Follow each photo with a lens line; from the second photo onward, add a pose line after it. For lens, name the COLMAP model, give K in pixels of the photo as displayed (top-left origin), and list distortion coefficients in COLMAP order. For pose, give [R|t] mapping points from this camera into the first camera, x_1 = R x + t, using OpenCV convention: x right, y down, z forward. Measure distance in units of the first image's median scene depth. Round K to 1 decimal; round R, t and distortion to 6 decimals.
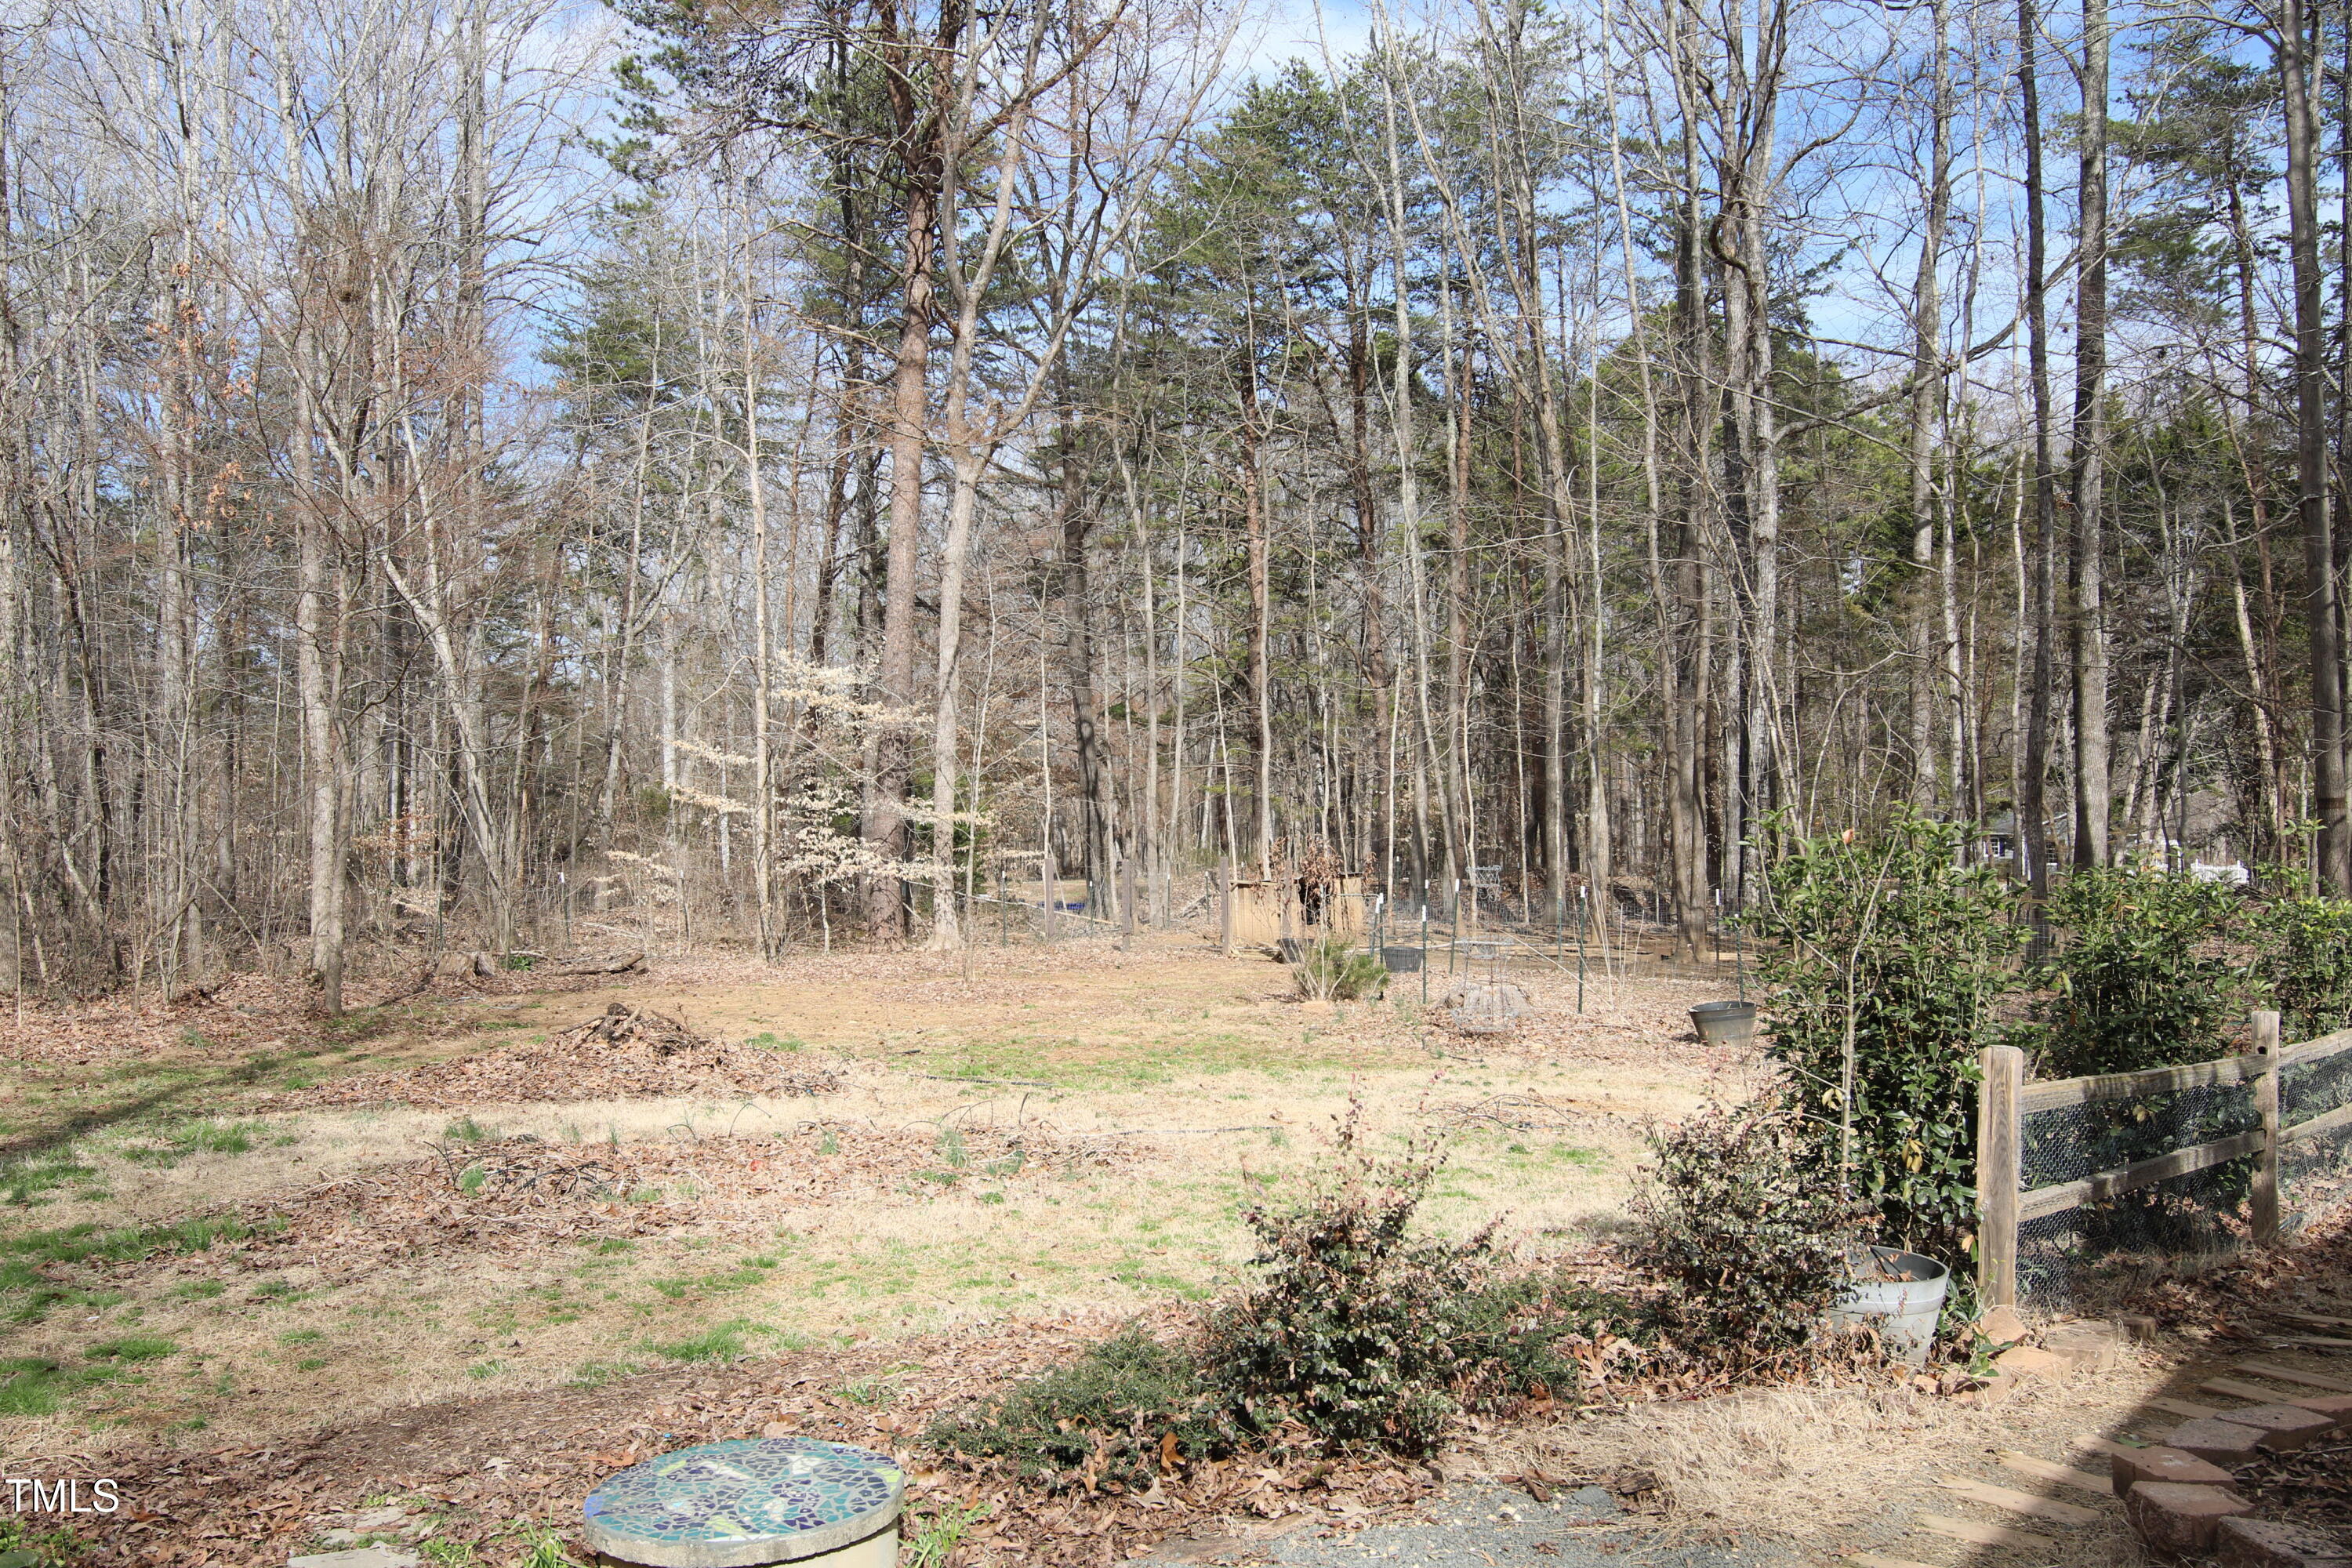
lens RADIAL K [[2038.5, 0, 1176.0], [0, 2038.5, 784.0], [0, 0, 1]] dist [-0.002068, -0.012582]
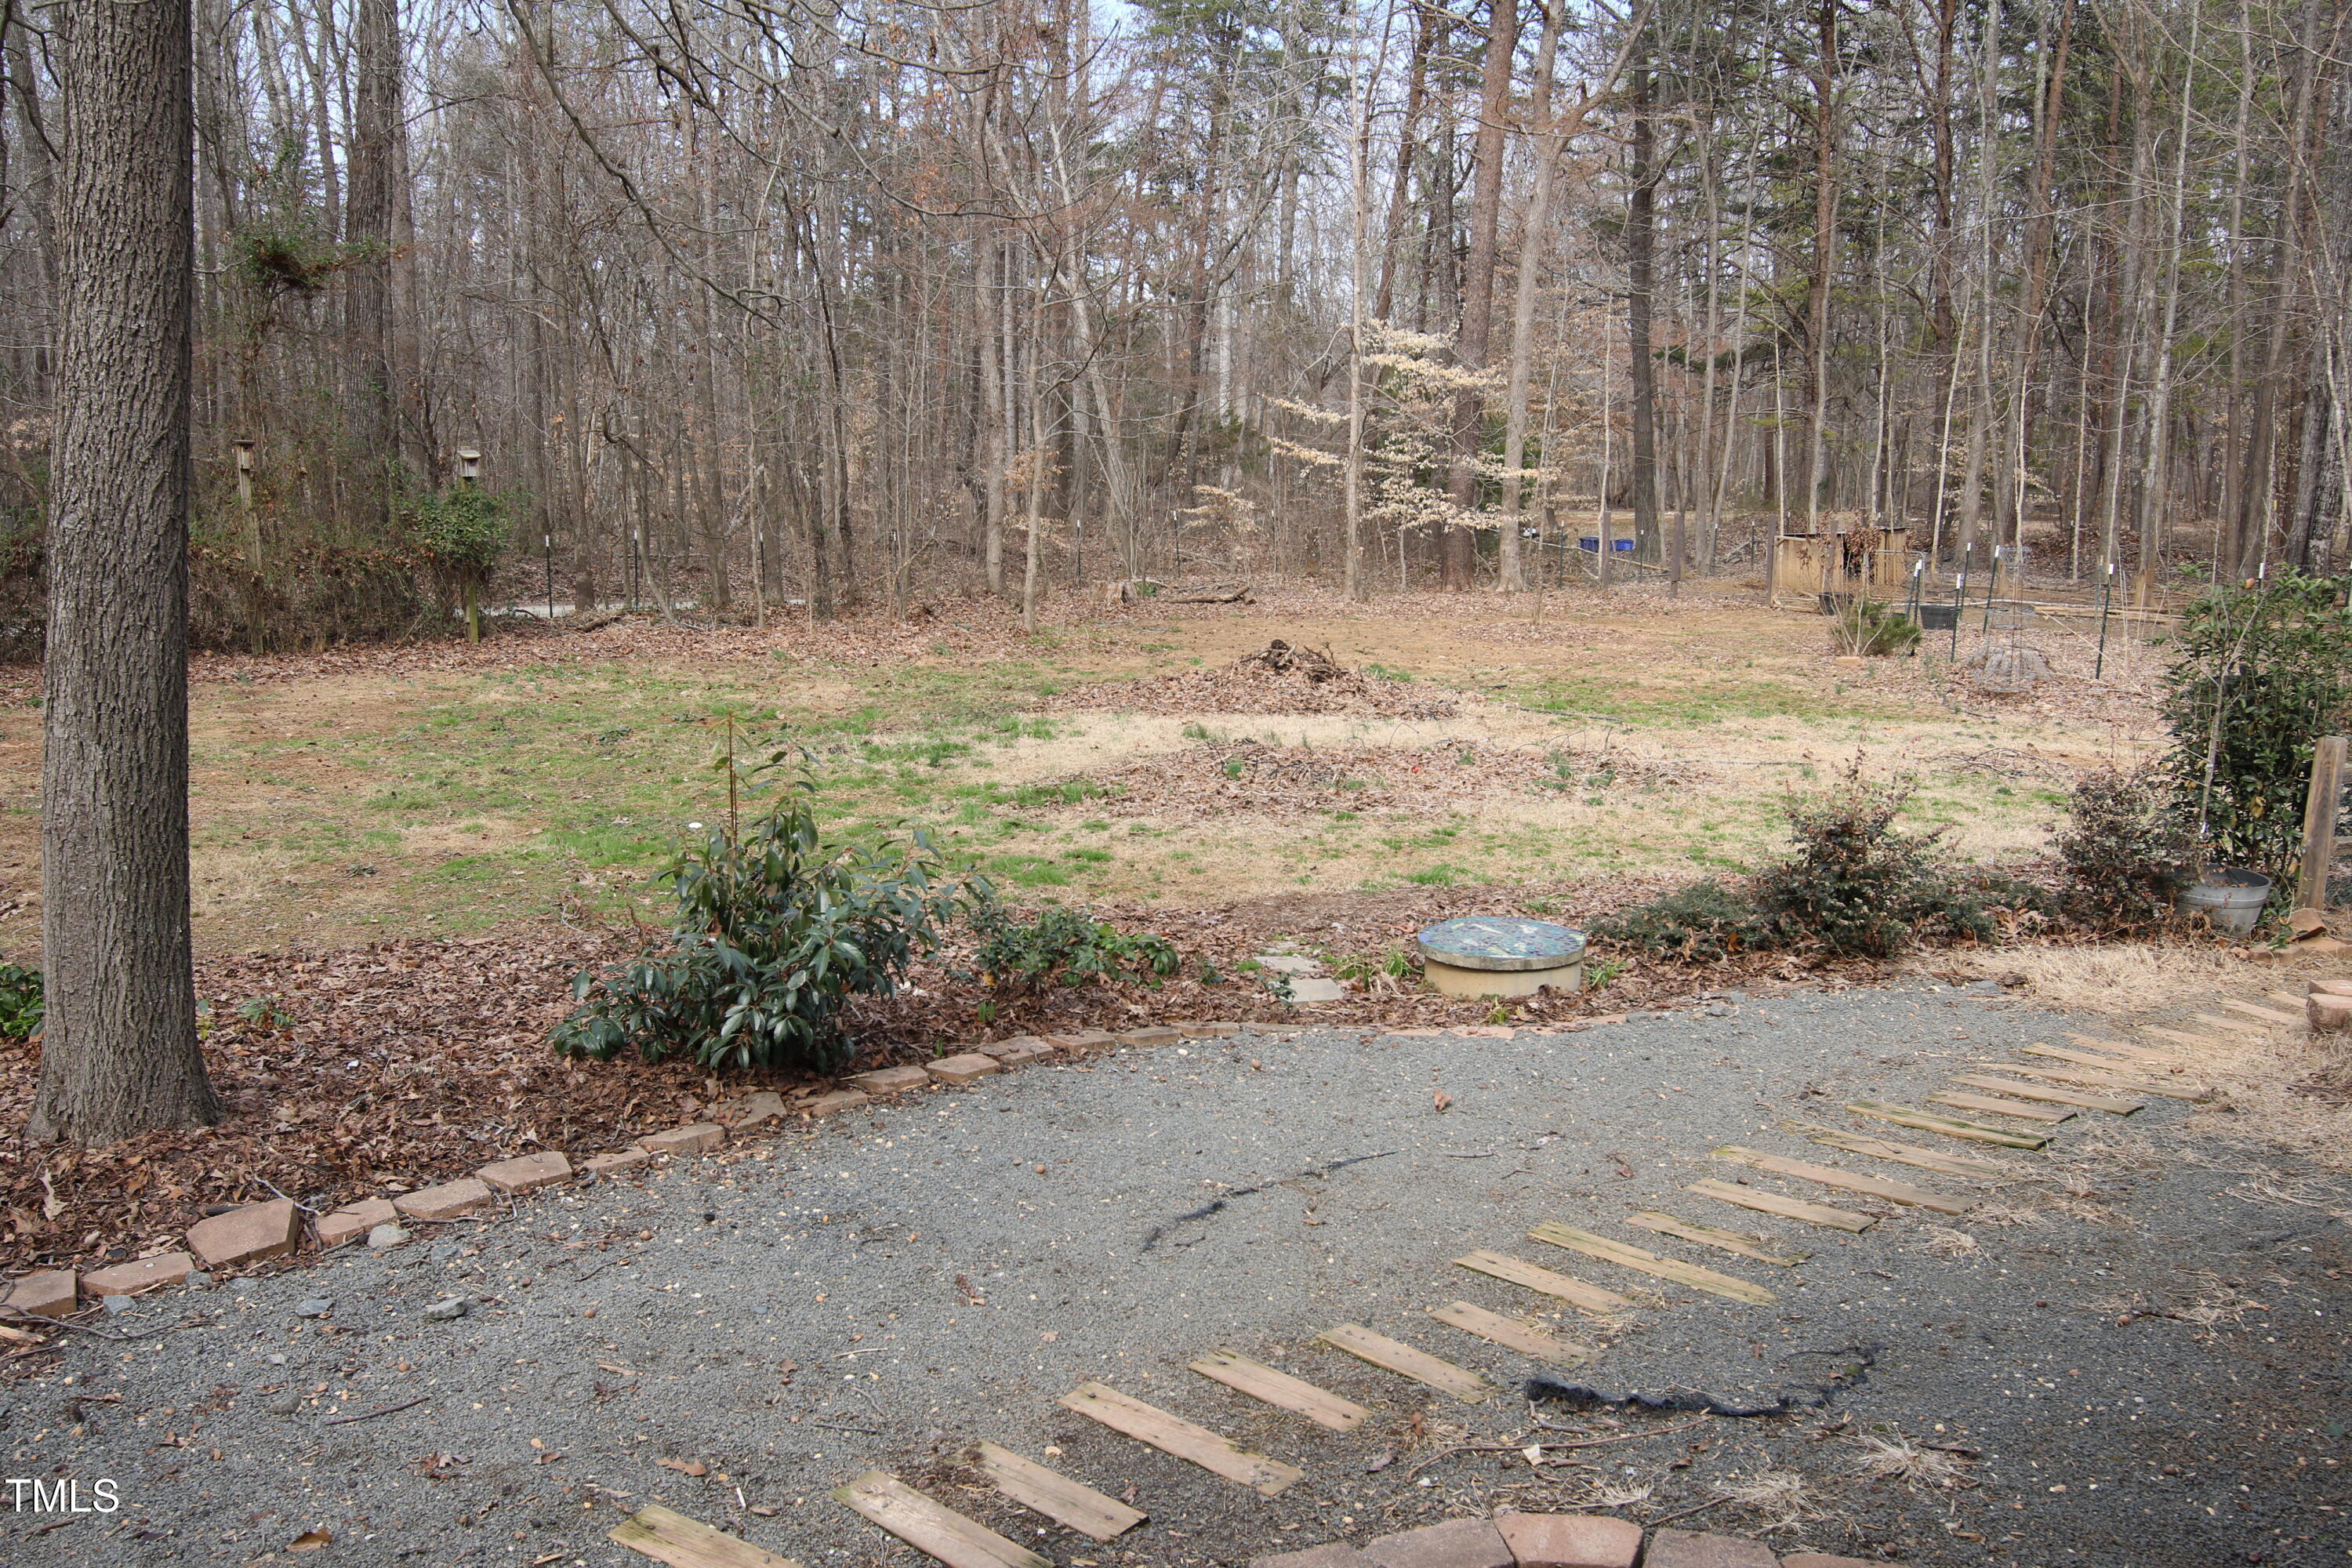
lens RADIAL K [[2038.5, 0, 1176.0], [0, 2038.5, 784.0], [0, 0, 1]] dist [-0.002068, -0.012582]
pose [[0.967229, 0.058956, -0.246966, -0.019645], [-0.012083, 0.982254, 0.187164, -0.060115], [0.253618, -0.178047, 0.950777, -0.357857]]
